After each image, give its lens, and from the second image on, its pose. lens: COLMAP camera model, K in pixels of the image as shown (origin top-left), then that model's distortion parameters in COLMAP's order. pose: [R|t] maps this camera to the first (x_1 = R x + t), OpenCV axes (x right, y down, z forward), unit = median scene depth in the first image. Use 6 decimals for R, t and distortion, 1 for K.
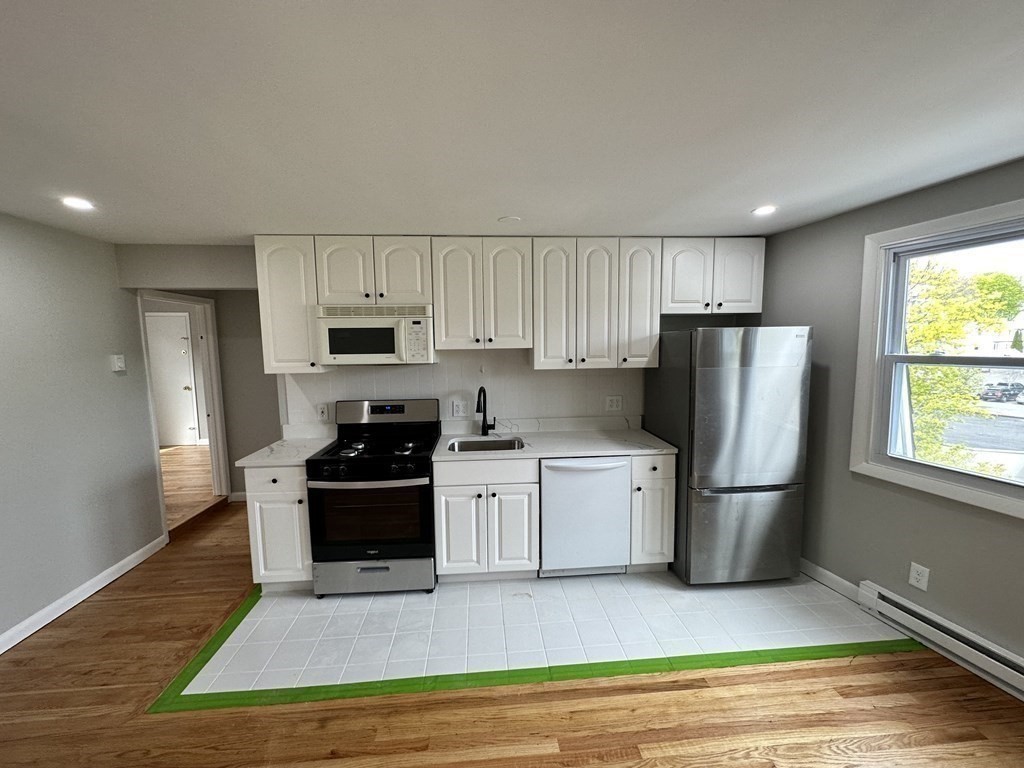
lens RADIAL K [[413.6, 0, 509.9], [0, 413.6, 381.3], [0, 0, 1]] dist [-0.002062, 0.000037]
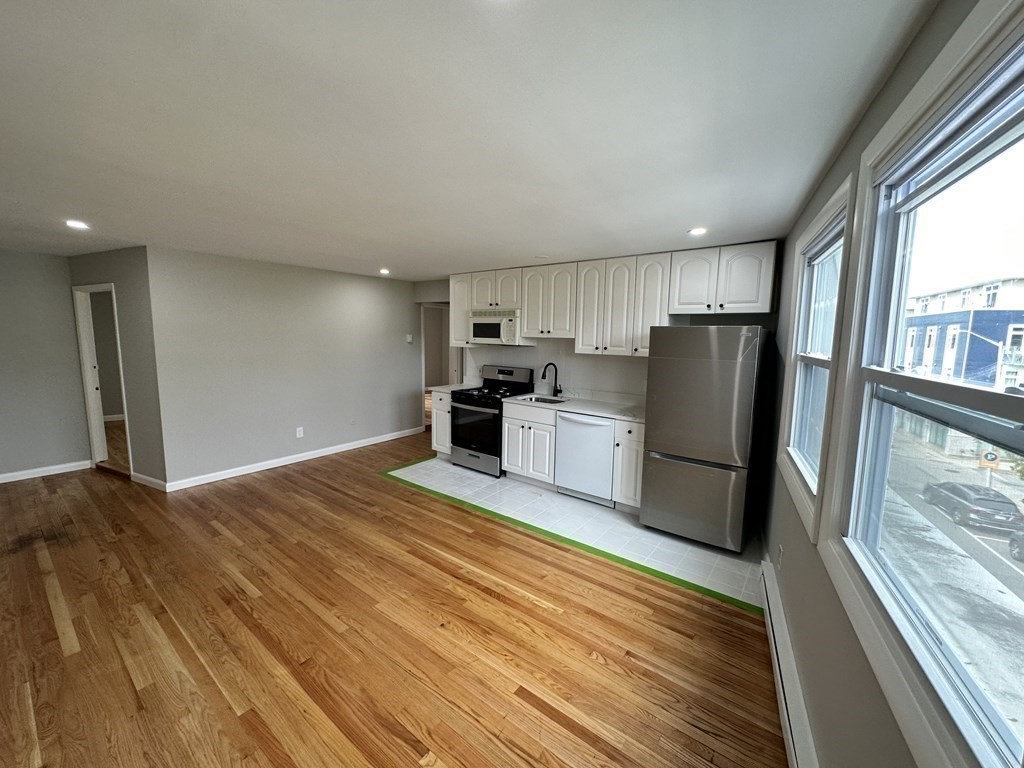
lens RADIAL K [[413.6, 0, 509.9], [0, 413.6, 381.3], [0, 0, 1]] dist [-0.002062, 0.000037]
pose [[0.738067, 0.104913, -0.666522, 0.920220], [-0.091075, 0.994288, 0.055653, 0.010783], [0.668553, 0.019628, 0.743405, -0.242796]]
